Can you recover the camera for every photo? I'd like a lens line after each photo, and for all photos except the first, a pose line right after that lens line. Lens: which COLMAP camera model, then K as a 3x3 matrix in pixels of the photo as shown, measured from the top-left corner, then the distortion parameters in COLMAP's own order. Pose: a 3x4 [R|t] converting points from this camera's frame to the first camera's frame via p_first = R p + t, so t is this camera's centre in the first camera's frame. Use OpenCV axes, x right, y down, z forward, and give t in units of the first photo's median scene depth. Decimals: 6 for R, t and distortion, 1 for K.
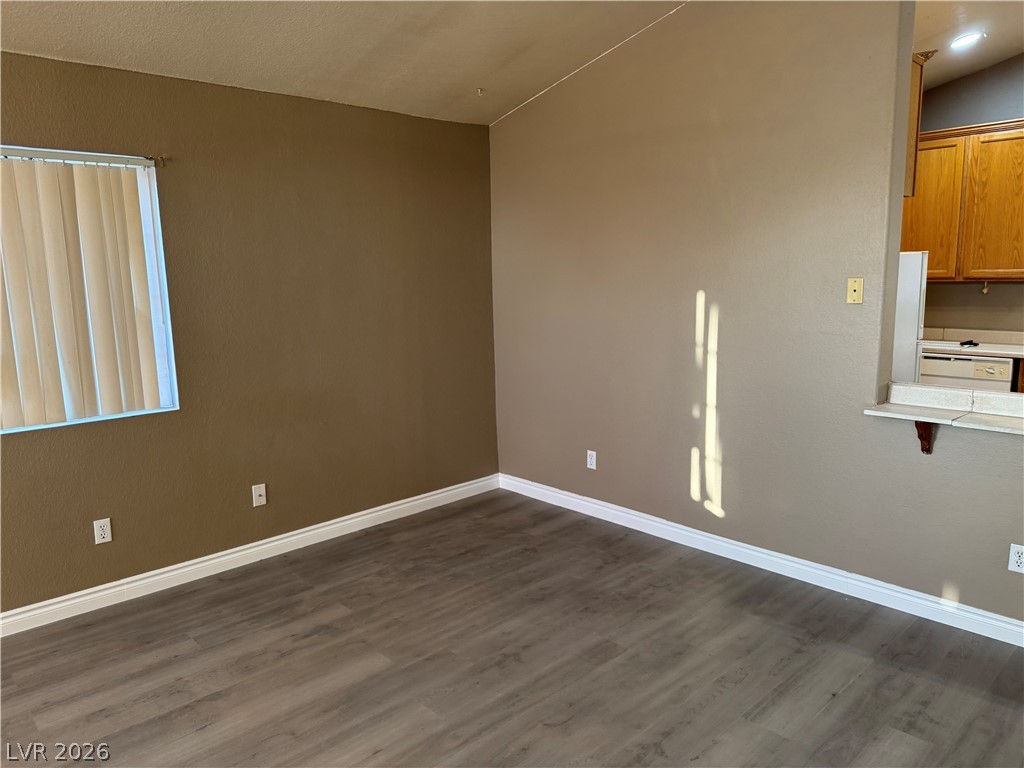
lens RADIAL K [[714.3, 0, 510.4], [0, 714.3, 377.8], [0, 0, 1]] dist [0.041326, -0.058884]
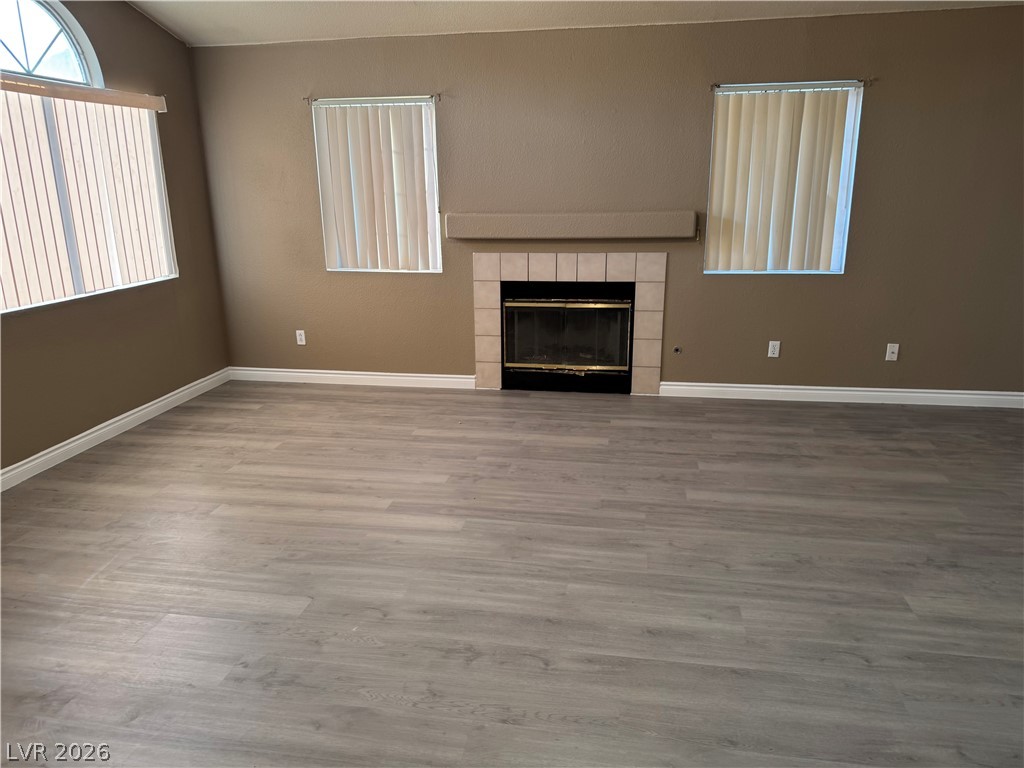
lens RADIAL K [[714.3, 0, 497.4], [0, 714.3, 392.5], [0, 0, 1]] dist [0.041326, -0.058884]
pose [[0.576167, 0.235494, -0.782671, 0.307345], [-0.121191, 0.971622, 0.203132, 0.072300], [0.808297, -0.022185, 0.588357, -0.364135]]
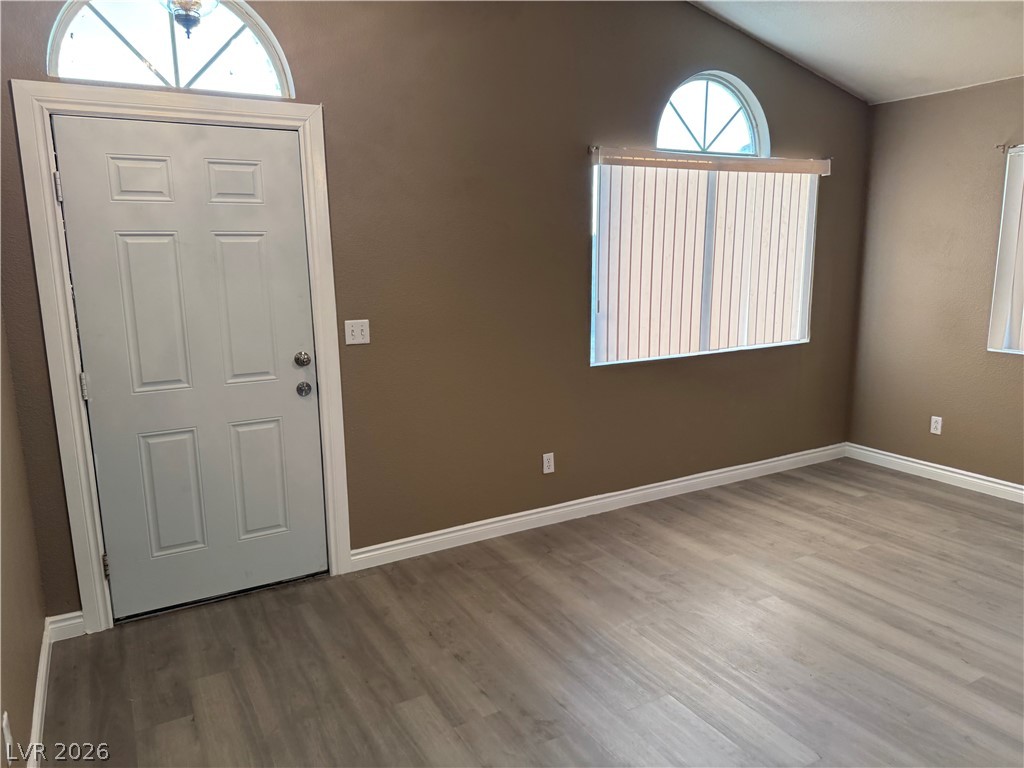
lens RADIAL K [[714.3, 0, 495.3], [0, 714.3, 391.3], [0, 0, 1]] dist [0.041326, -0.058884]
pose [[-0.257511, 0.198463, -0.945675, 0.237335], [-0.125114, 0.963593, 0.236293, 0.054541], [0.958141, 0.179165, -0.223305, -0.268038]]
